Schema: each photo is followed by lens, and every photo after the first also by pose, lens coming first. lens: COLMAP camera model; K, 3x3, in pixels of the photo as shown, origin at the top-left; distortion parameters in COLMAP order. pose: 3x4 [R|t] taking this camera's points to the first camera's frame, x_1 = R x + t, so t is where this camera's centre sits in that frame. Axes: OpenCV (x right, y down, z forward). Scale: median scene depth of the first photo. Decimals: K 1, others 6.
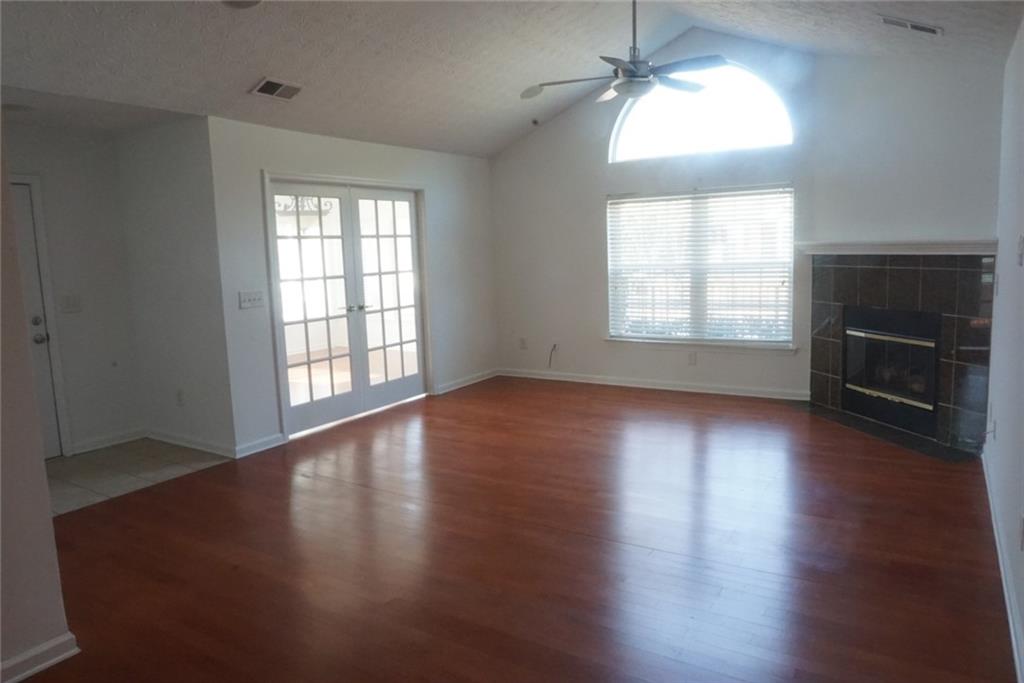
lens RADIAL K [[699.7, 0, 512.0], [0, 699.7, 341.5], [0, 0, 1]] dist [-0.000517, 0.000347]
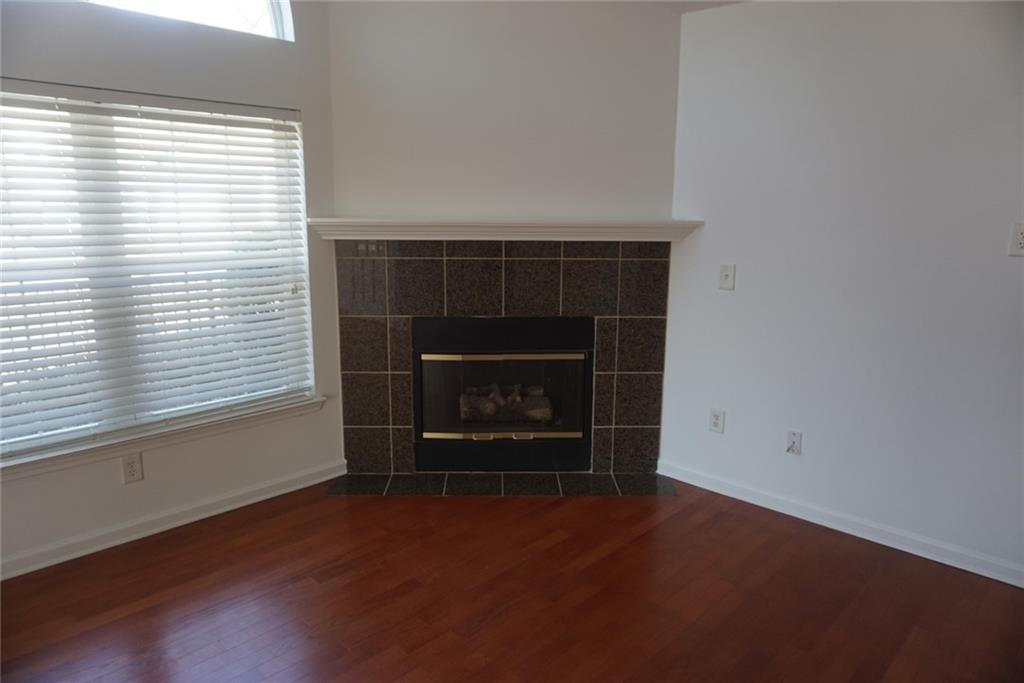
lens RADIAL K [[685.3, 0, 512.0], [0, 685.3, 341.5], [0, 0, 1]] dist [-0.004330, -0.000193]
pose [[0.219478, -0.150085, 0.964004, -0.115574], [0.119768, 0.984768, 0.126050, -0.091961], [-0.968238, 0.087792, 0.234110, 0.703760]]
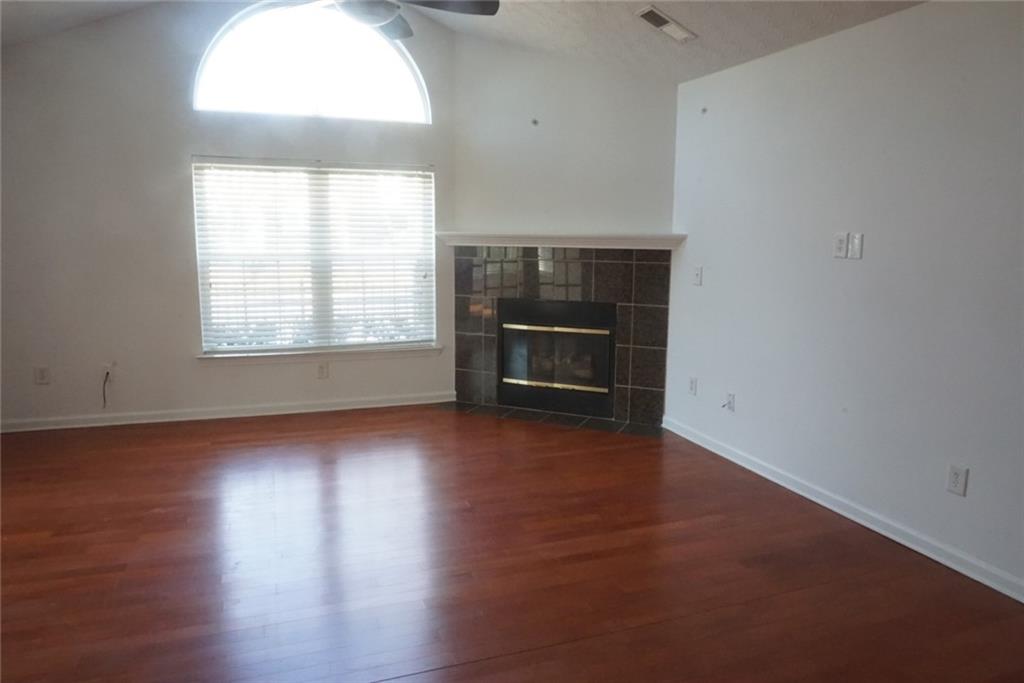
lens RADIAL K [[699.7, 0, 512.0], [0, 699.7, 341.5], [0, 0, 1]] dist [-0.000517, 0.000347]
pose [[0.621878, -0.078084, 0.779211, -0.257343], [0.074547, 0.996401, 0.040354, -0.027911], [-0.779557, 0.032993, 0.625461, 0.348101]]
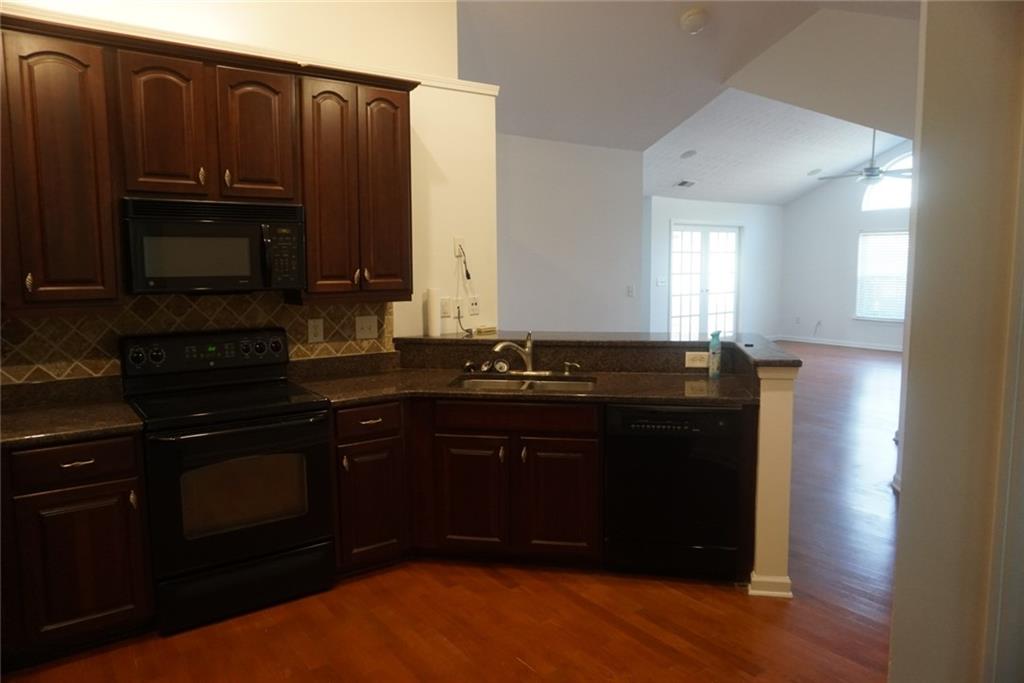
lens RADIAL K [[713.9, 0, 512.0], [0, 713.9, 341.5], [0, 0, 1]] dist [0.001284, 0.001462]
pose [[0.935916, 0.066913, -0.345809, -0.034895], [-0.072866, 0.997333, -0.004229, 0.131928], [0.344604, 0.029155, 0.938295, -0.948975]]
